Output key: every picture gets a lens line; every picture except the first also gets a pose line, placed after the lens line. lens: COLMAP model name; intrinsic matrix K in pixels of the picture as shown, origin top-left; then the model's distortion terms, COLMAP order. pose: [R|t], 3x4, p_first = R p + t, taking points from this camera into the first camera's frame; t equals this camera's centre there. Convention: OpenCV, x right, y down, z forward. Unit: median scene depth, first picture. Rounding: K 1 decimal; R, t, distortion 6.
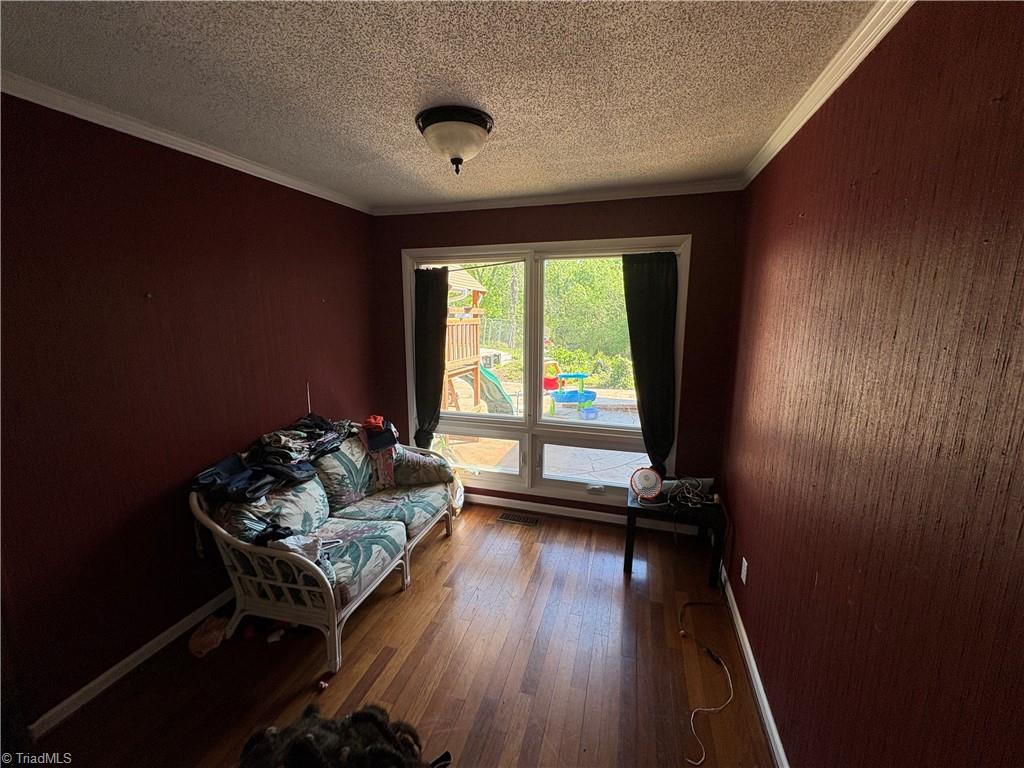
lens RADIAL K [[408.7, 0, 512.3], [0, 408.7, 383.9], [0, 0, 1]] dist [0.000543, 0.000072]
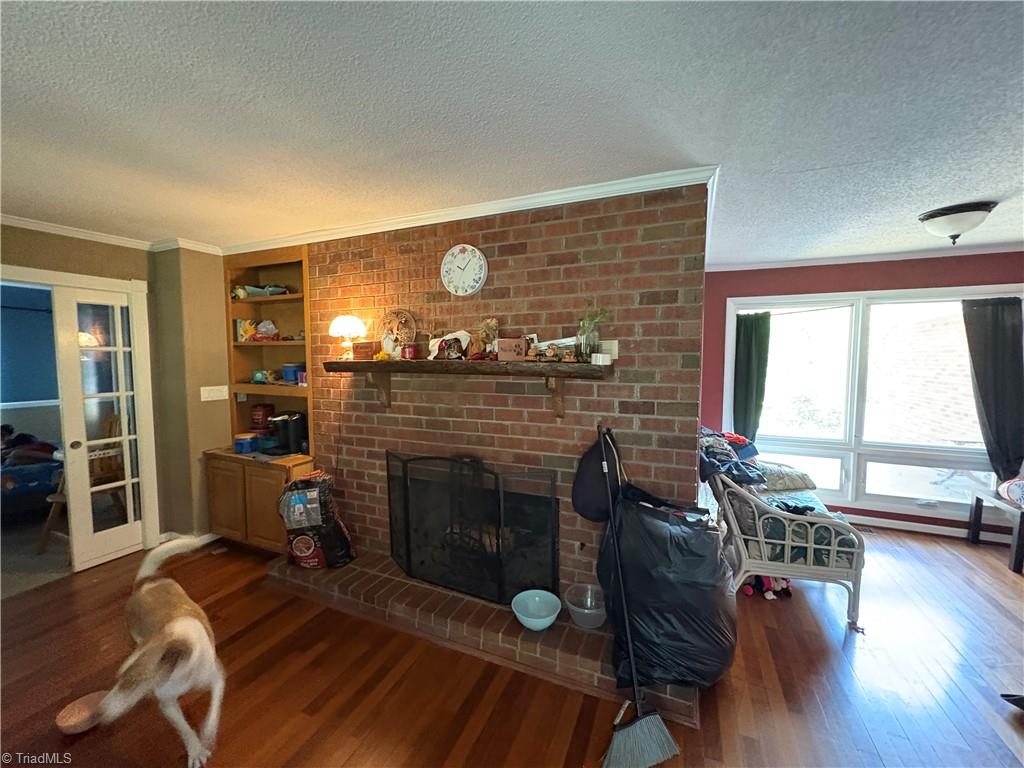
lens RADIAL K [[408.7, 0, 506.9], [0, 408.7, 386.7], [0, 0, 1]] dist [0.000543, 0.000072]
pose [[0.993813, 0.015782, -0.109940, -0.800096], [-0.027021, 0.994468, -0.101503, 0.079514], [0.107730, 0.103845, 0.988742, -0.259882]]
